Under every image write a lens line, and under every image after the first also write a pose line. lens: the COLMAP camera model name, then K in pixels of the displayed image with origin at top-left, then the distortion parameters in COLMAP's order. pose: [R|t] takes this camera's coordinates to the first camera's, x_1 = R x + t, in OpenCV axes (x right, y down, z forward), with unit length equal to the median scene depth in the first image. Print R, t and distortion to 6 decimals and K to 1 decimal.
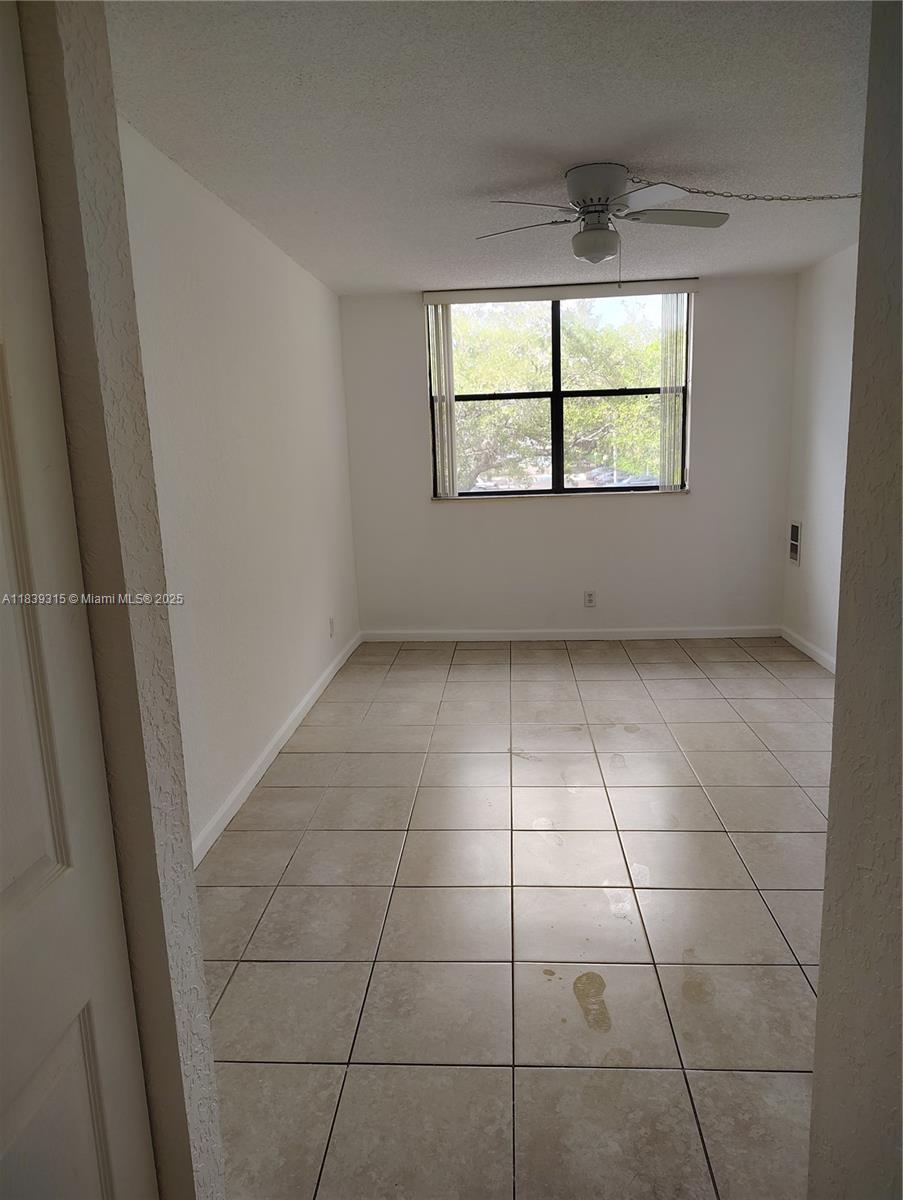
lens RADIAL K [[785.0, 0, 452.1], [0, 785.0, 619.9], [0, 0, 1]] dist [0.008410, 0.003159]
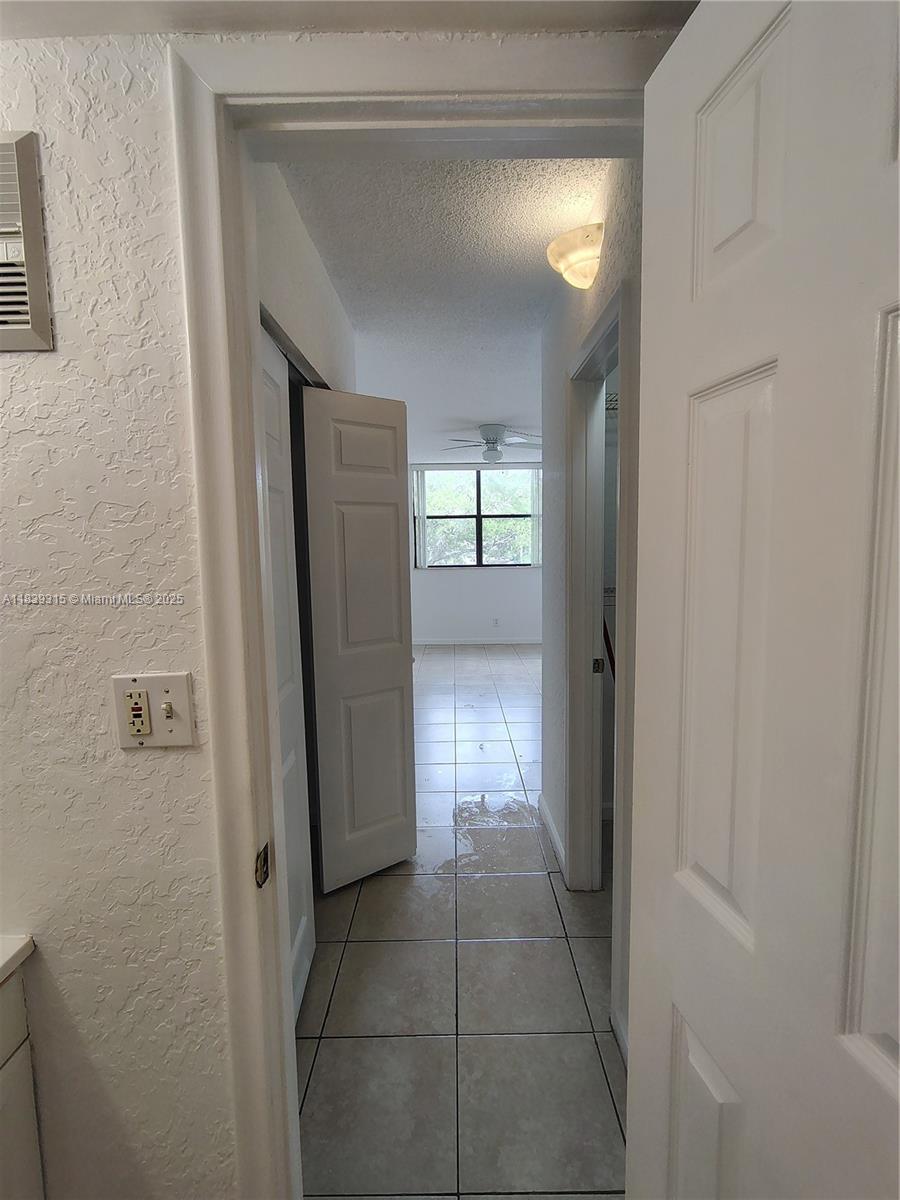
lens RADIAL K [[557.9, 0, 442.2], [0, 557.9, 603.7], [0, 0, 1]] dist [-0.006088, 0.002752]
pose [[0.998525, 0.012399, 0.052855, -0.027650], [-0.006119, 0.993069, -0.117375, 0.089912], [-0.053944, 0.116879, 0.991680, -0.338422]]
